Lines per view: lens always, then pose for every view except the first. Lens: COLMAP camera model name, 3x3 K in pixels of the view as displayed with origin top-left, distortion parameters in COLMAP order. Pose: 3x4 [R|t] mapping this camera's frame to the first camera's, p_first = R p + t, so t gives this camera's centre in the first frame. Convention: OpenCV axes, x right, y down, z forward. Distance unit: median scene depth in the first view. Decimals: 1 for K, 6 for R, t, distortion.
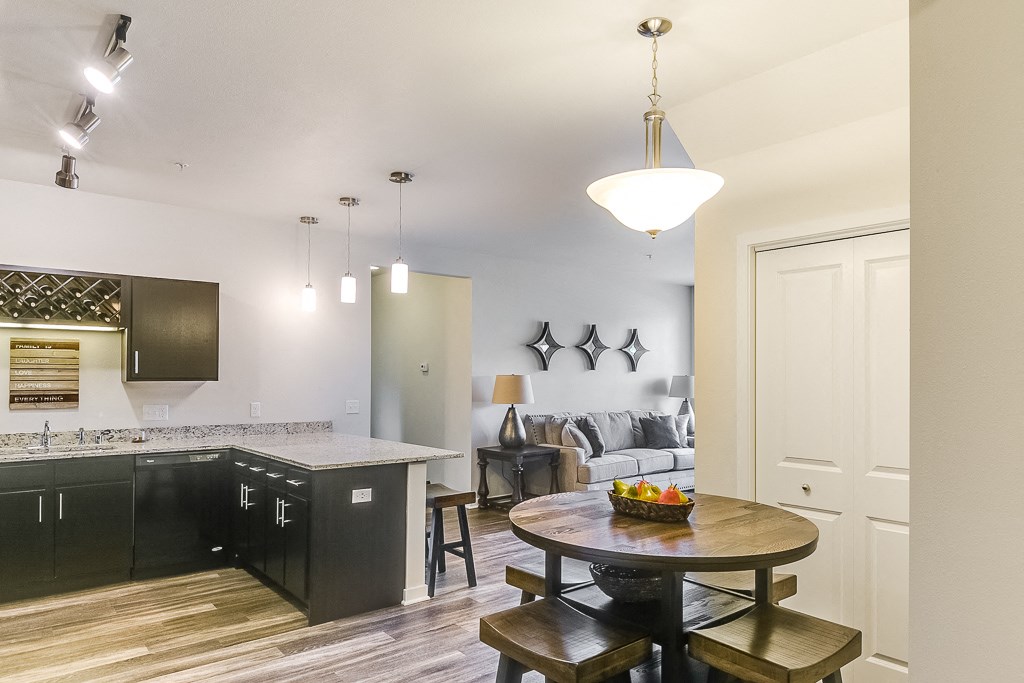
lens RADIAL K [[639.8, 0, 513.5], [0, 639.8, 380.1], [0, 0, 1]] dist [-0.002096, -0.001974]
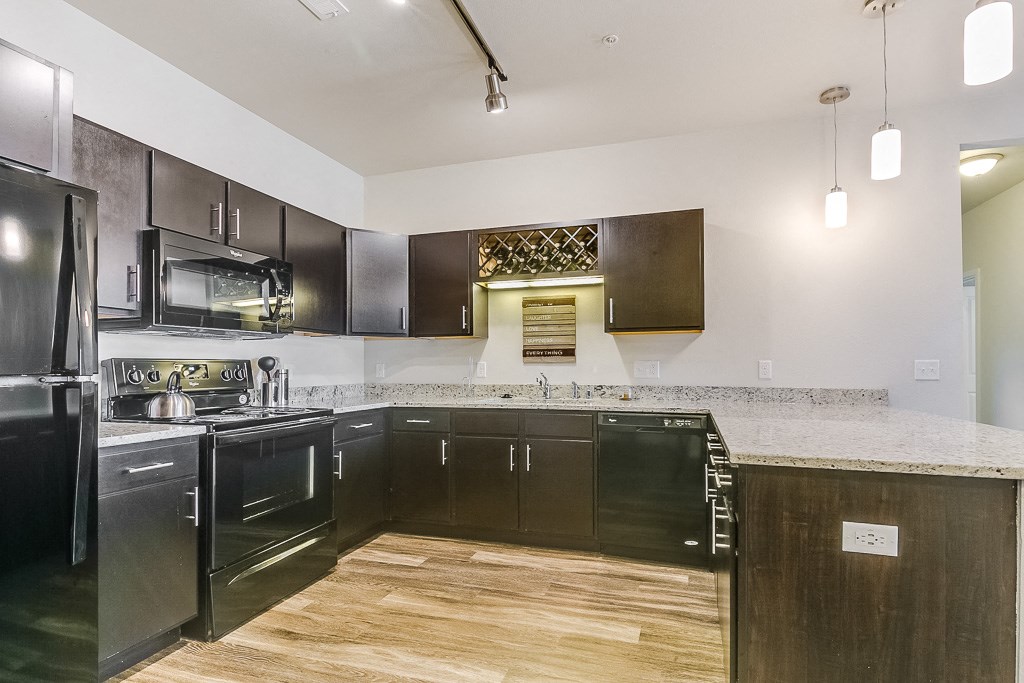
lens RADIAL K [[506.5, 0, 513.0], [0, 506.5, 356.4], [0, 0, 1]] dist [0.008322, -0.000291]
pose [[0.542564, -0.018916, -0.839801, -0.062496], [0.001659, 0.999769, -0.021447, 0.052622], [0.840013, 0.010243, 0.542470, 0.496436]]
